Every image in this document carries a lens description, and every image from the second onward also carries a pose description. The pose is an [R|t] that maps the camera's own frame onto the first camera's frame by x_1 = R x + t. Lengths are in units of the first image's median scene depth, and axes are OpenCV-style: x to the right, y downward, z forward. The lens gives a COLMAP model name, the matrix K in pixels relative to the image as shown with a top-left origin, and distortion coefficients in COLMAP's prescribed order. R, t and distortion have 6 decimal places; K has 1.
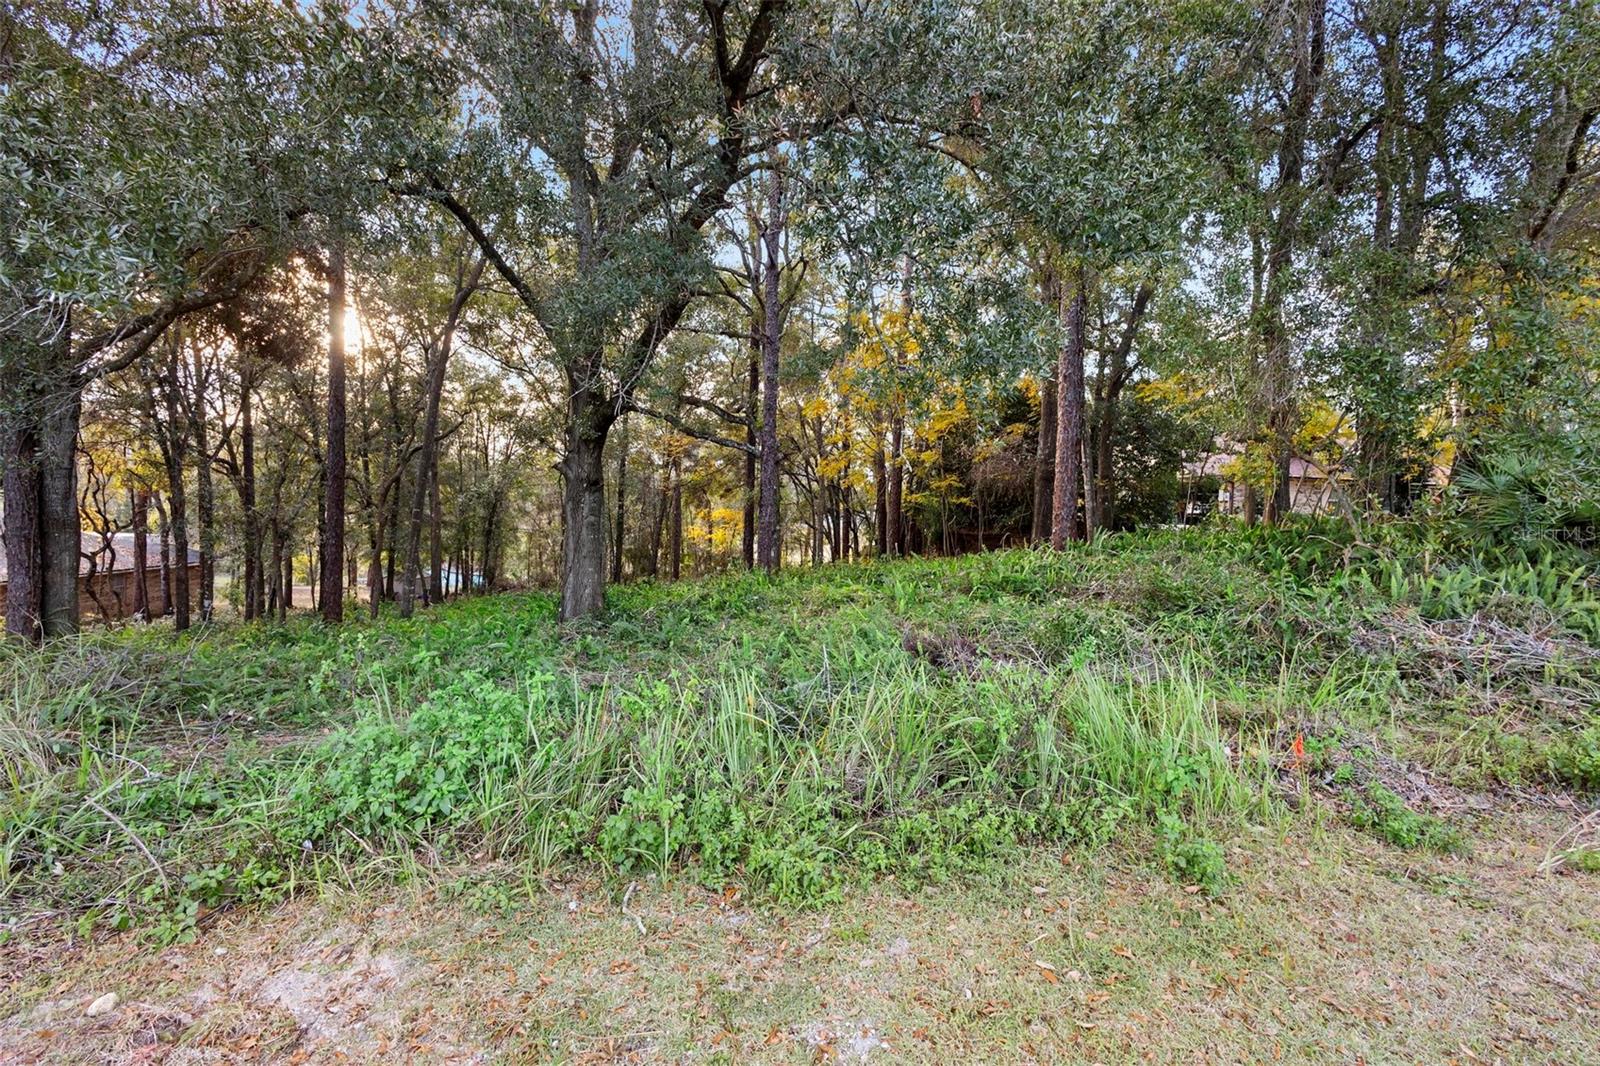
lens RADIAL K [[718.8, 0, 804.5], [0, 718.8, 533.3], [0, 0, 1]] dist [-0.000934, -0.000789]
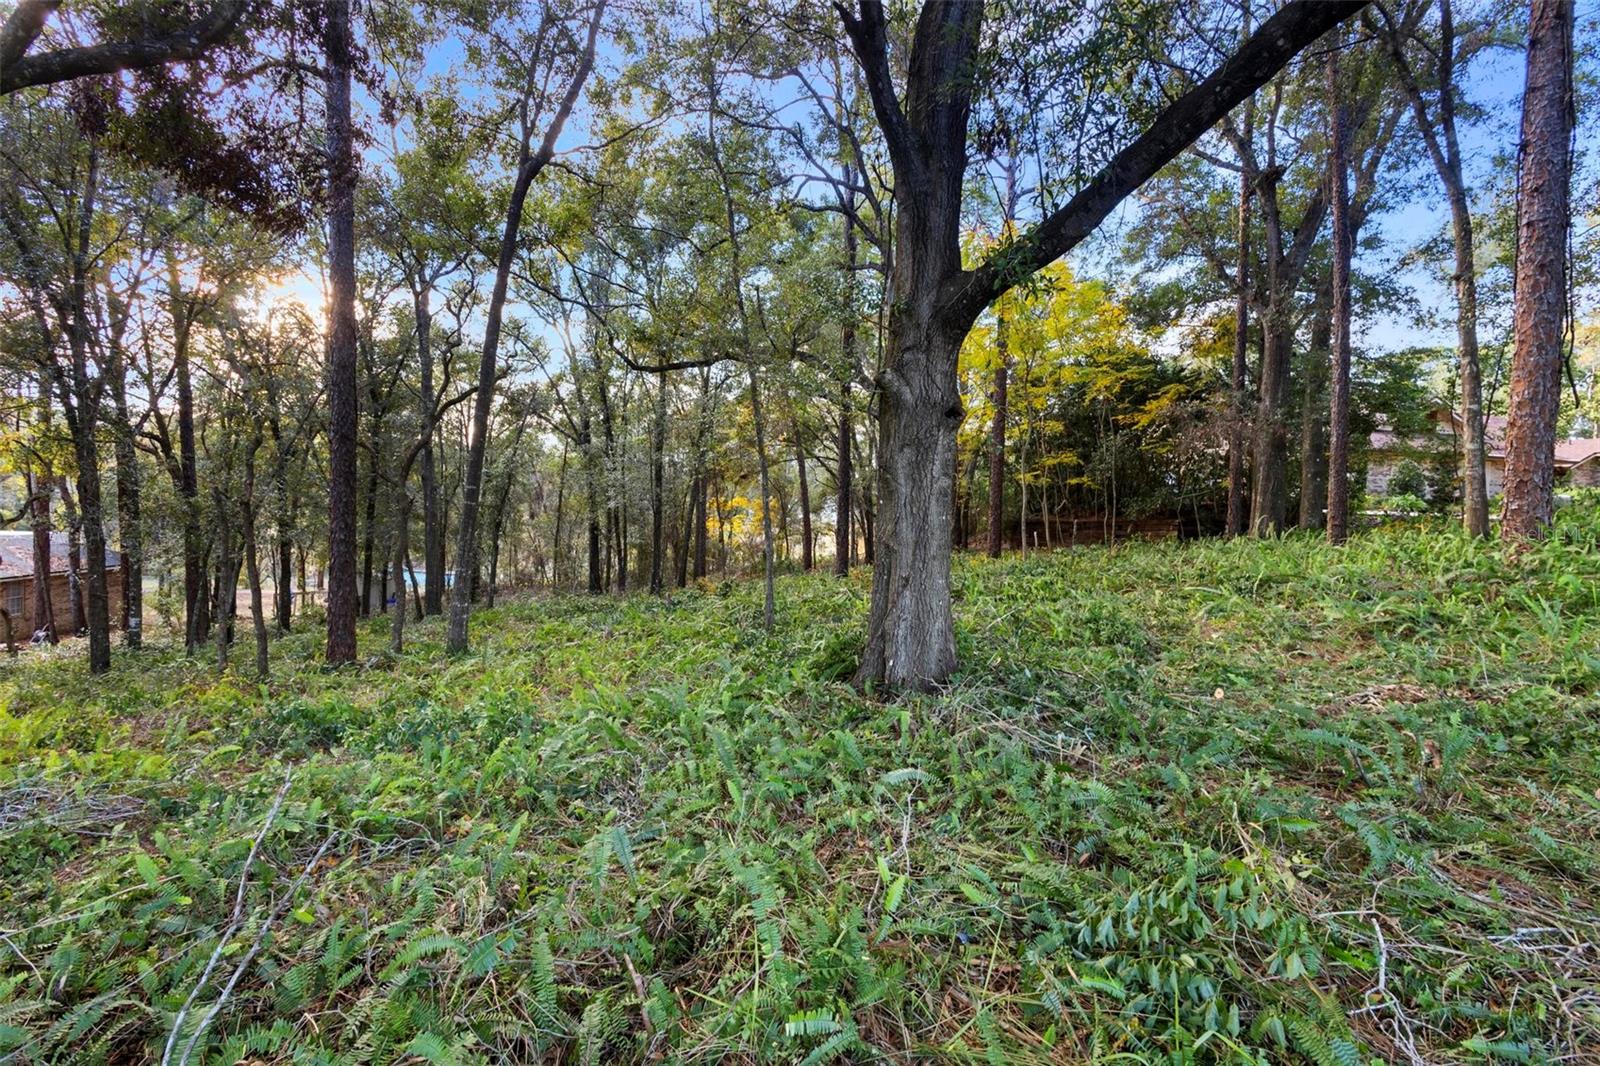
lens RADIAL K [[718.8, 0, 802.3], [0, 718.8, 532.5], [0, 0, 1]] dist [-0.000934, -0.000789]
pose [[0.997963, -0.010620, 0.062908, -0.175886], [0.010104, 0.999913, 0.008521, 0.005001], [-0.062993, -0.007868, 0.997983, 0.202530]]
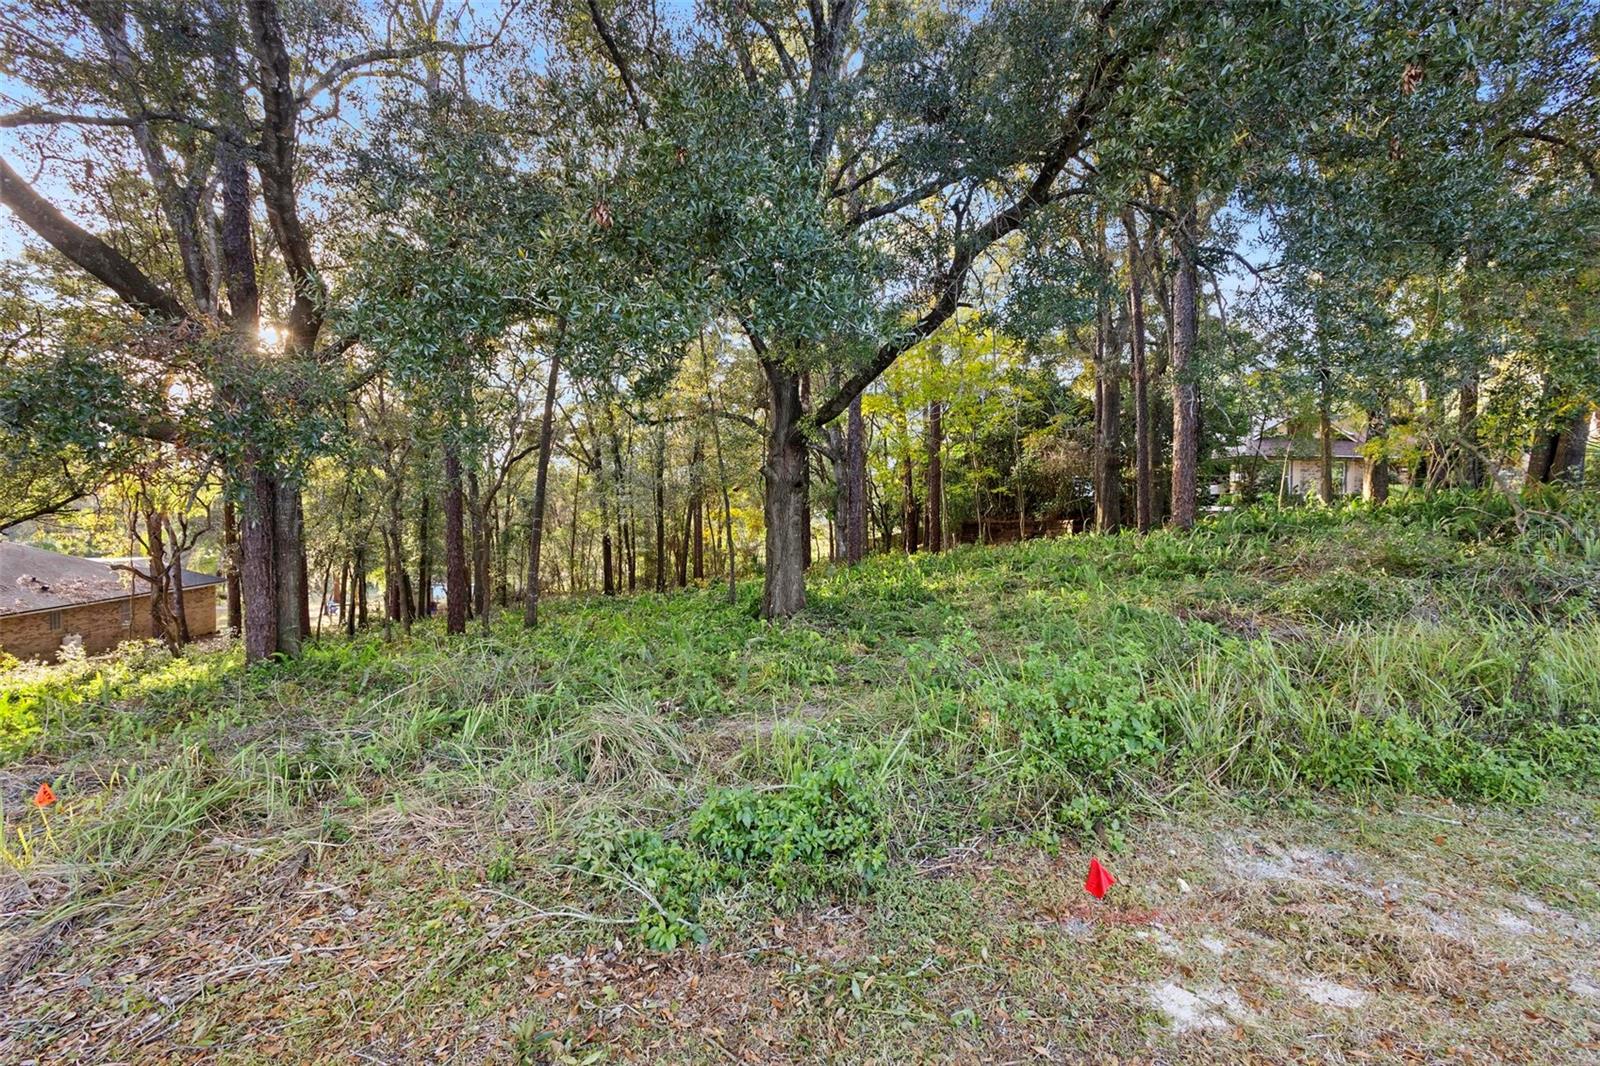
lens RADIAL K [[718.8, 0, 806.1], [0, 718.8, 530.8], [0, 0, 1]] dist [-0.000934, -0.000789]
pose [[0.997319, -0.040468, 0.060962, -0.140707], [0.040395, 0.999181, 0.002430, -0.001663], [-0.061011, 0.000040, 0.998137, -0.021473]]
